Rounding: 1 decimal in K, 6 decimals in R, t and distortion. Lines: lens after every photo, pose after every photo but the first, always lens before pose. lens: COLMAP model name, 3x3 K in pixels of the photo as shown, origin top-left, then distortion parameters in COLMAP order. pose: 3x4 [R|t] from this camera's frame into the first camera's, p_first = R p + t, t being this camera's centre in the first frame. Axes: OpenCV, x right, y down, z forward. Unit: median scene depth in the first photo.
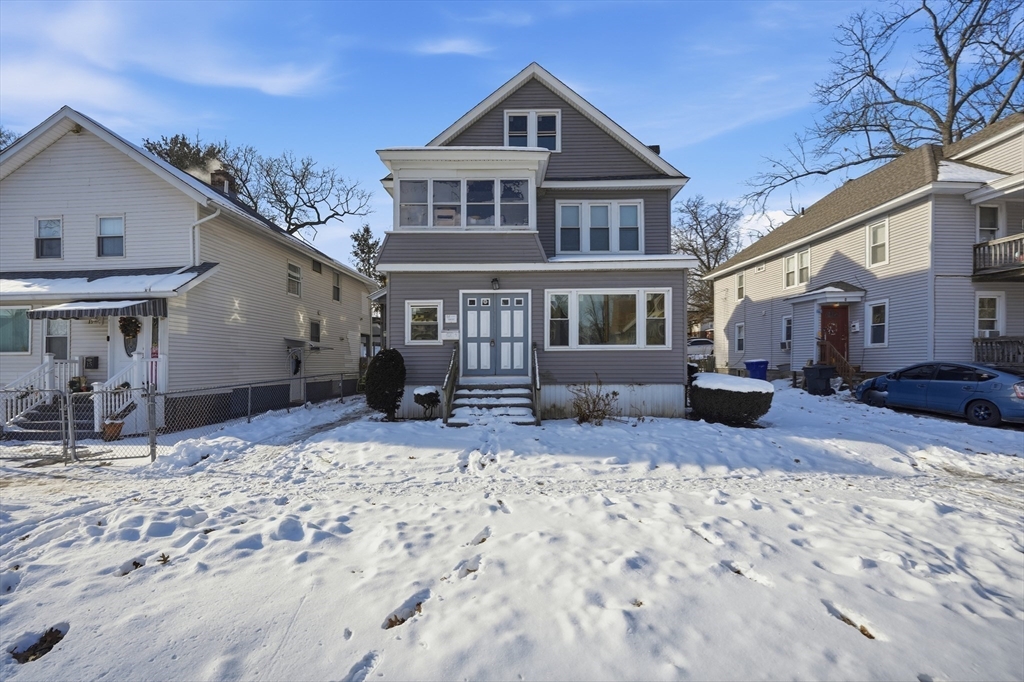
lens RADIAL K [[443.0, 0, 494.0], [0, 443.0, 364.1], [0, 0, 1]] dist [-0.012233, -0.000263]
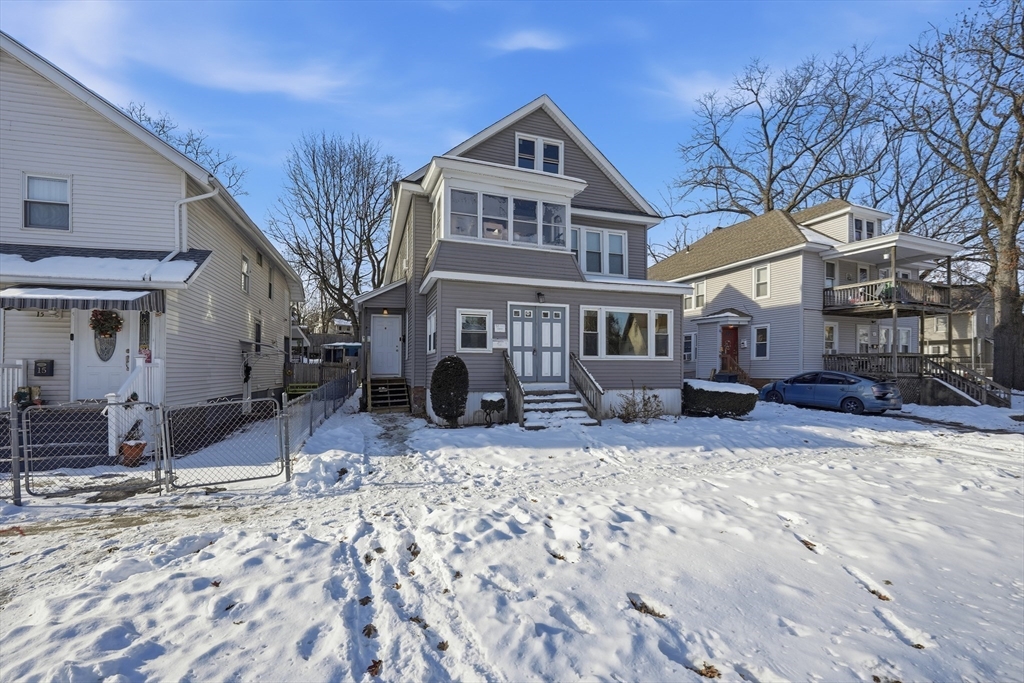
lens RADIAL K [[454.5, 0, 496.3], [0, 454.5, 370.2], [0, 0, 1]] dist [-0.011590, -0.000118]
pose [[0.936877, 0.004247, 0.349633, -0.477134], [-0.003057, 0.999988, -0.003957, 0.000906], [-0.349645, 0.002638, 0.936878, -0.003551]]
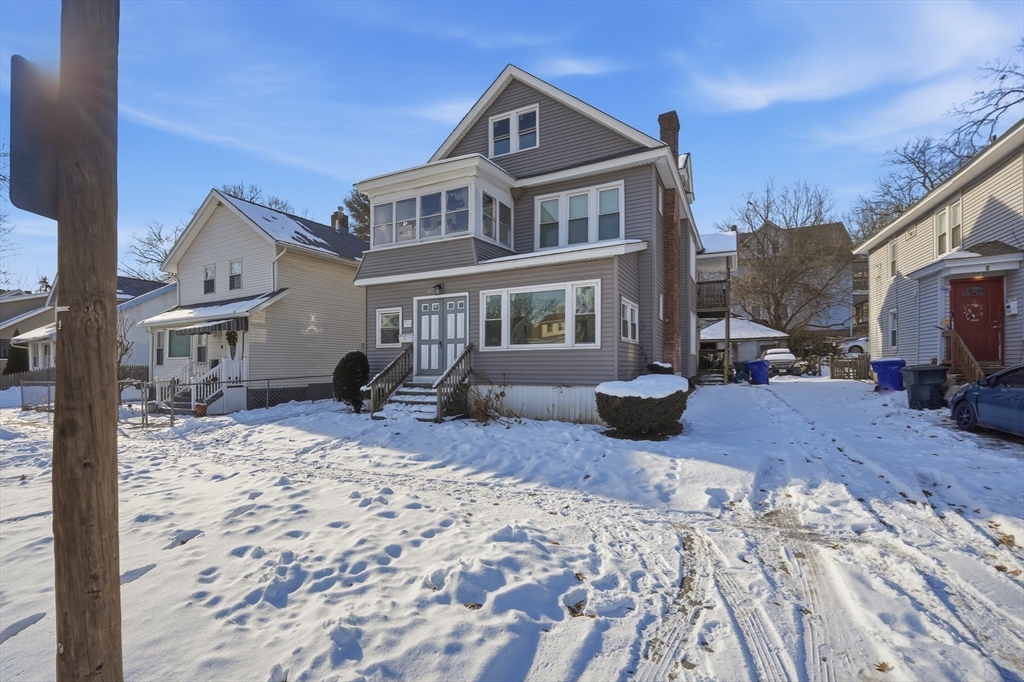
lens RADIAL K [[443.0, 0, 494.0], [0, 443.0, 364.1], [0, 0, 1]] dist [-0.012233, -0.000263]
pose [[0.898844, -0.001638, -0.438266, 0.580374], [0.000781, 0.999997, -0.002134, 0.001705], [0.438269, 0.001576, 0.898843, 0.096260]]
